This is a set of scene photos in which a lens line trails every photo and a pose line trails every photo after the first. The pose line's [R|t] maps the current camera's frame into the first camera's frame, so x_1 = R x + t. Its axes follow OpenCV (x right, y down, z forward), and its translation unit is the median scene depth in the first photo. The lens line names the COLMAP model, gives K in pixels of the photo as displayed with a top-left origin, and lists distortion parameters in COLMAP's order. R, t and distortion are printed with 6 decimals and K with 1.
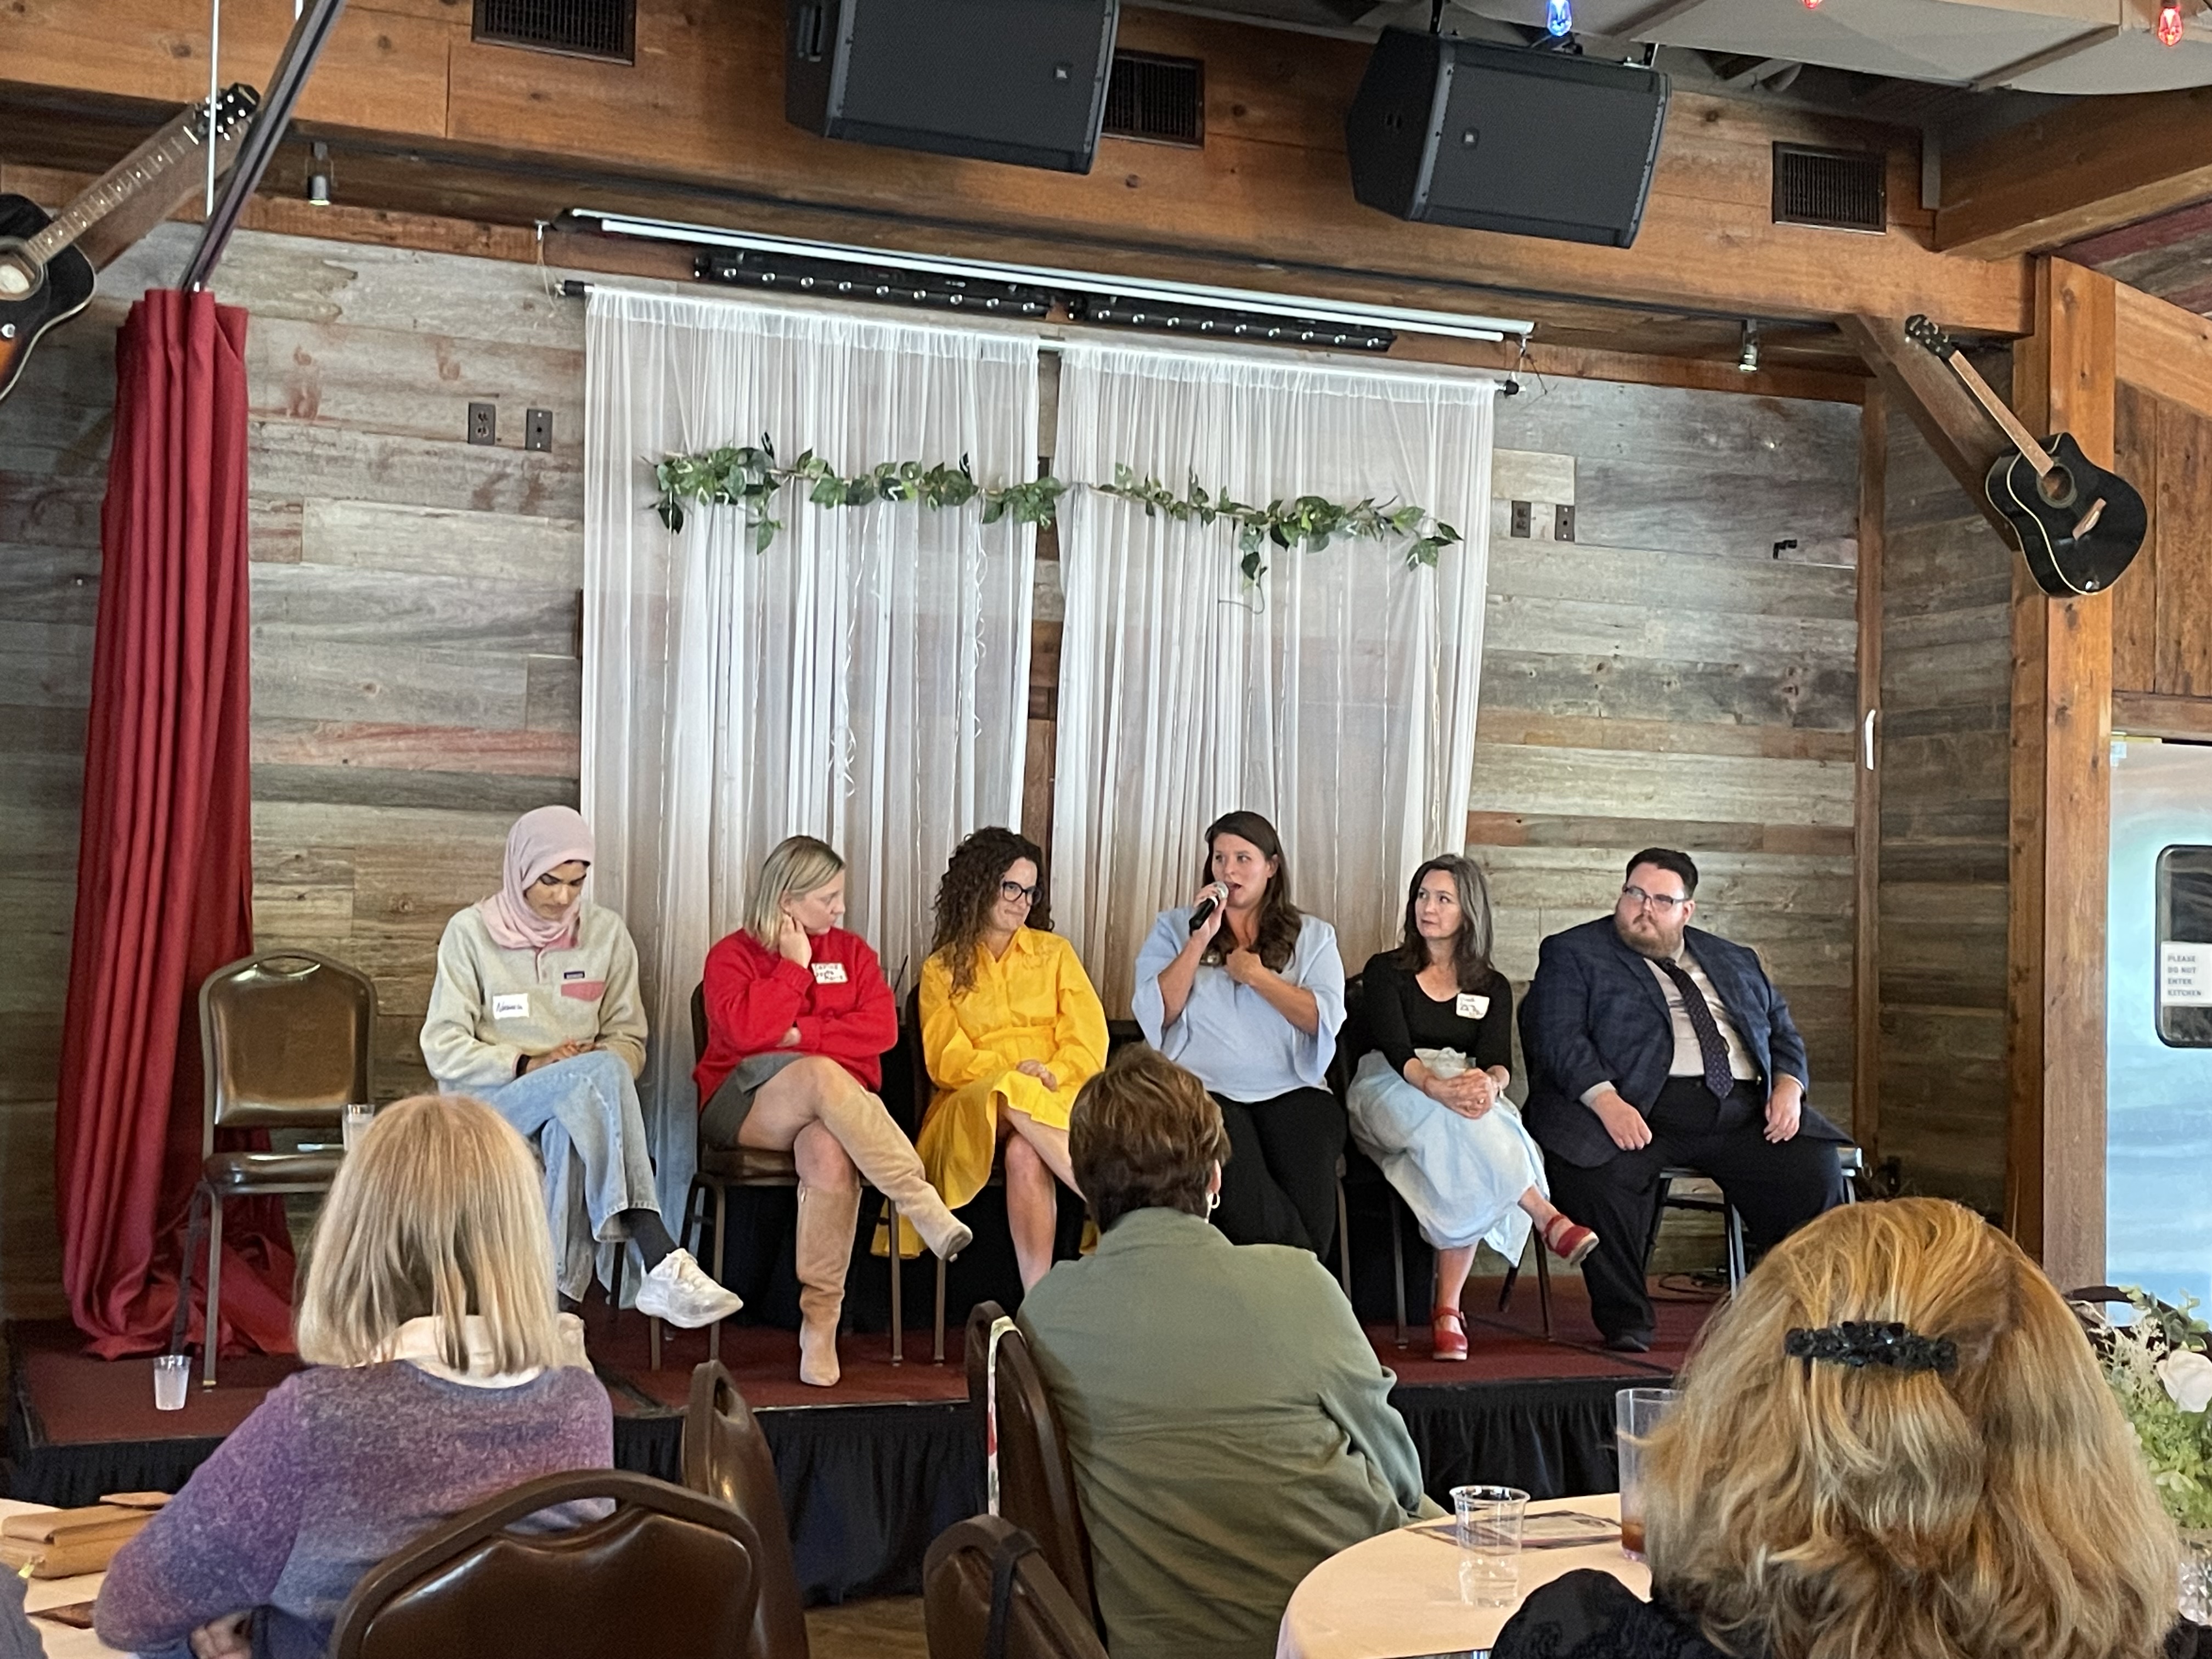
lens RADIAL K [[2839.7, 0, 1099.1], [0, 2839.7, 788.5], [0, 0, 1]] dist [0.079567, 0.000000]
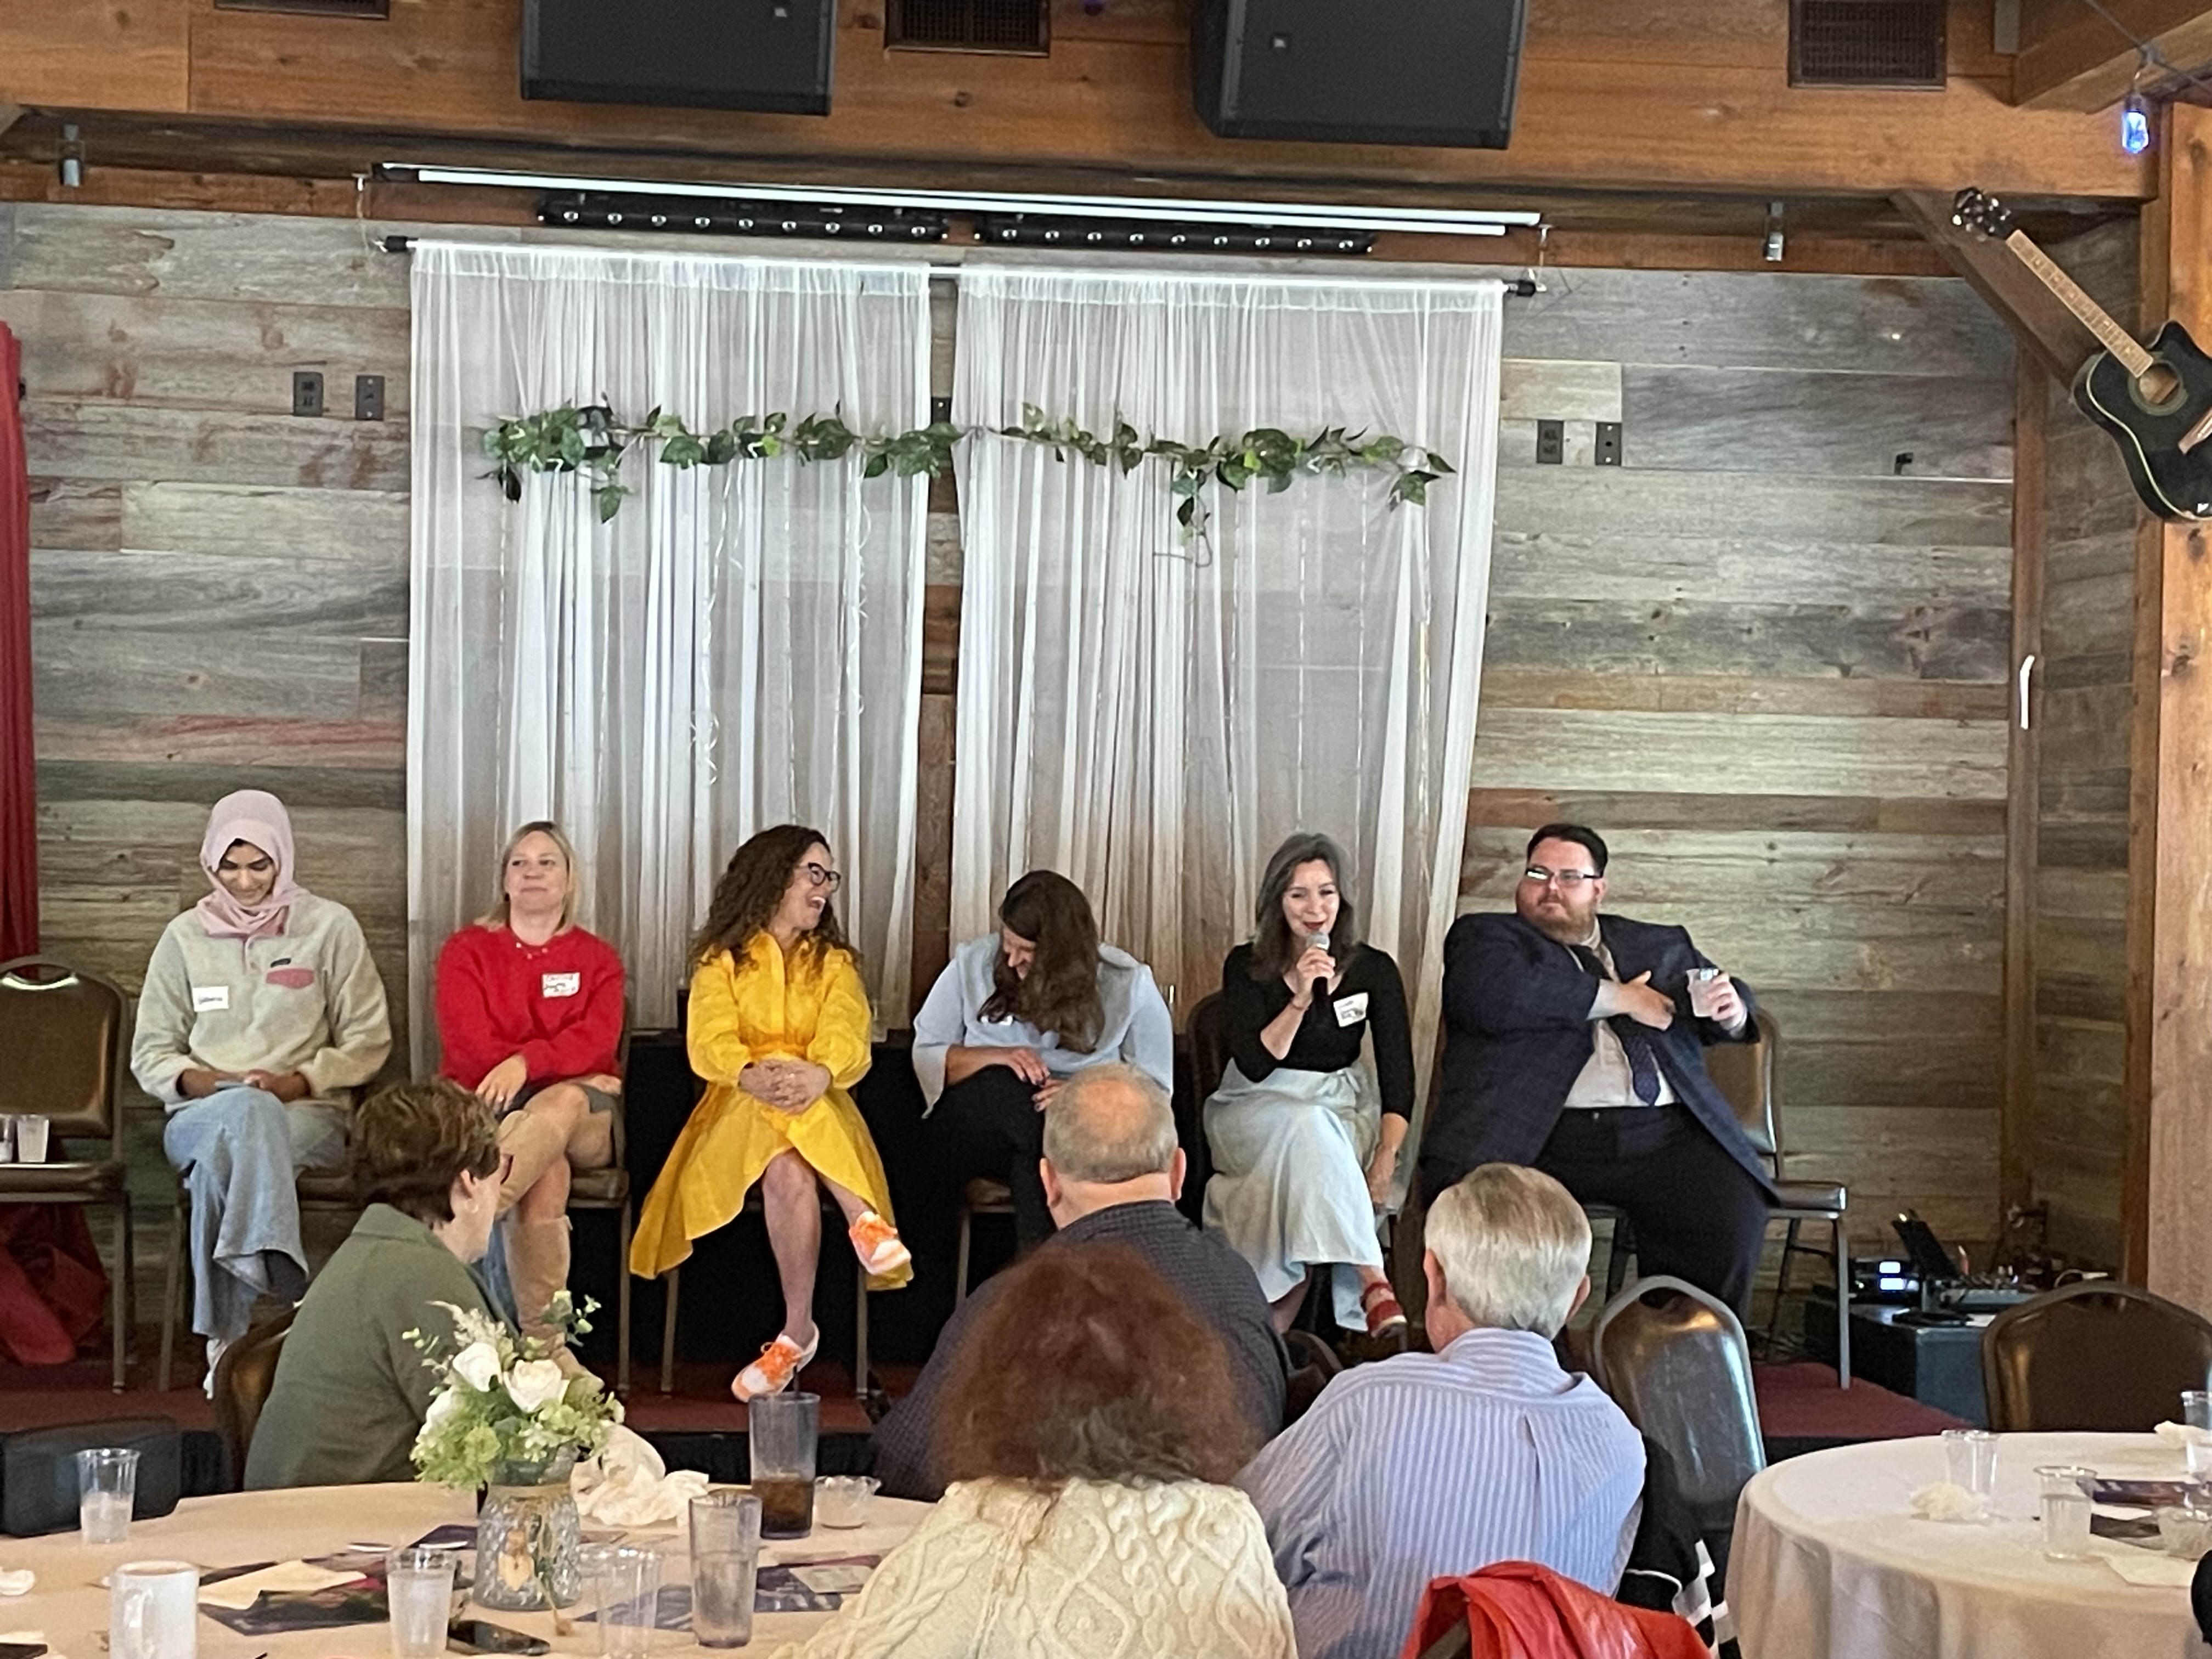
lens RADIAL K [[3864.1, 0, 1064.1], [0, 3864.1, 834.0], [0, 0, 1]] dist [0.102521, 0.000000]
pose [[0.967420, -0.005131, -0.253126, 0.309047], [0.014899, 0.999216, 0.036688, -0.023354], [0.252739, -0.039264, 0.966737, -0.159143]]
